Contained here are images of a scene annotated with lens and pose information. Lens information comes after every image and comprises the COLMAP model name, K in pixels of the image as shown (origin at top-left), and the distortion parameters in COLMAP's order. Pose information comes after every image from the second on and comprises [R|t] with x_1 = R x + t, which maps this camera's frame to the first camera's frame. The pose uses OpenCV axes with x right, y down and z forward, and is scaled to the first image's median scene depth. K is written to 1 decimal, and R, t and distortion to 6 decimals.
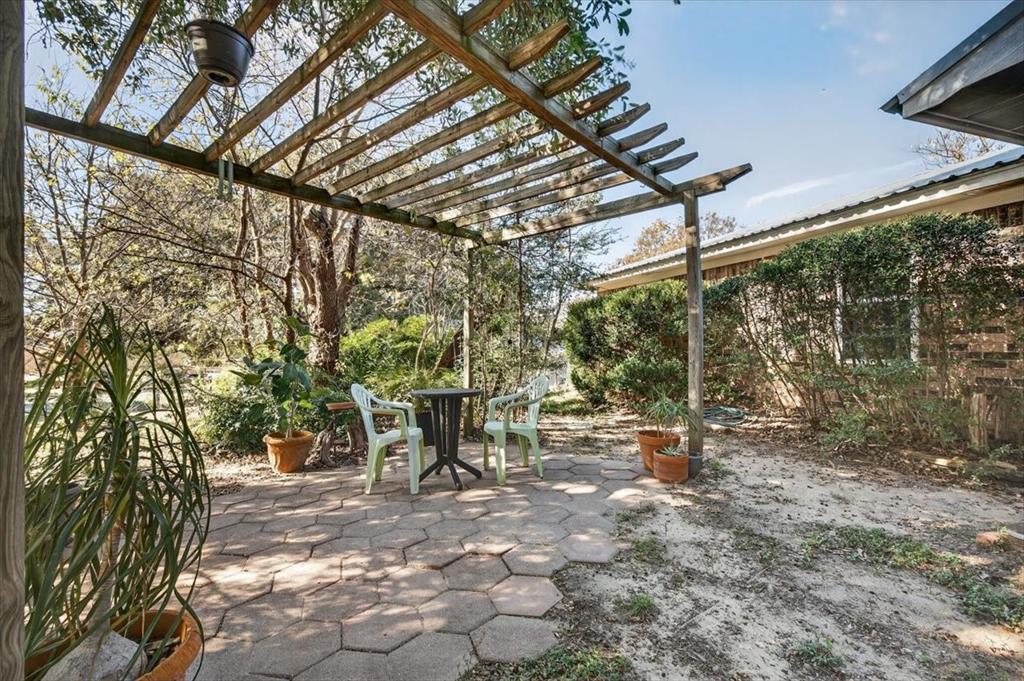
lens RADIAL K [[448.4, 0, 512.0], [0, 448.4, 340.5], [0, 0, 1]] dist [0.009736, -0.003296]
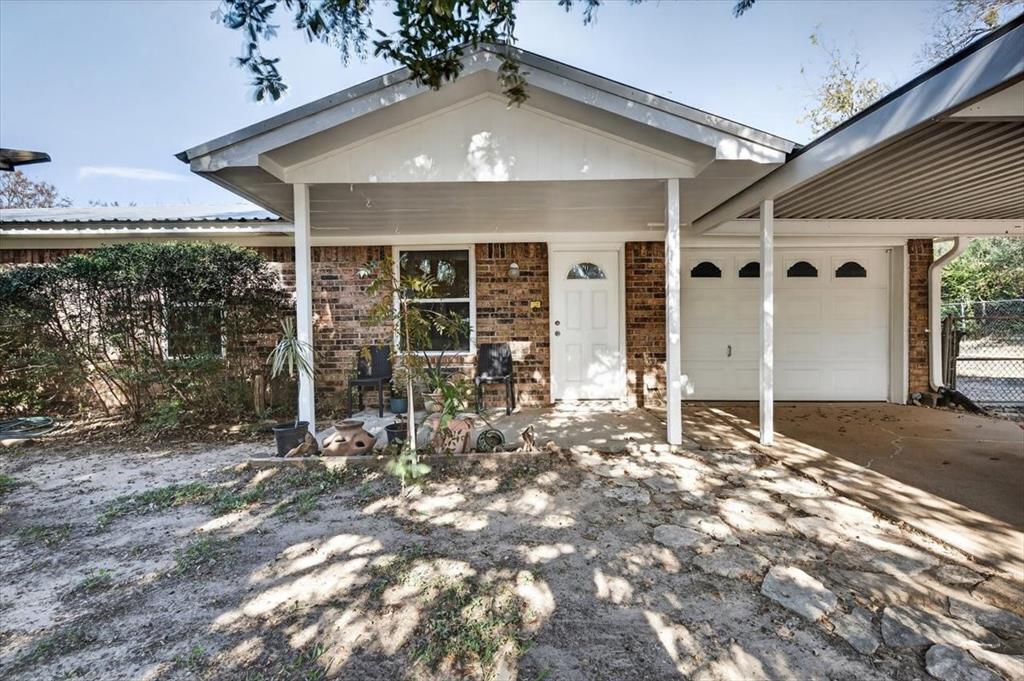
lens RADIAL K [[448.4, 0, 512.0], [0, 448.4, 340.5], [0, 0, 1]] dist [0.009736, -0.003296]
pose [[0.319846, -0.004362, 0.947459, -0.057366], [0.000222, 0.999990, 0.004529, 0.000095], [-0.947469, -0.001238, 0.319844, -0.205084]]
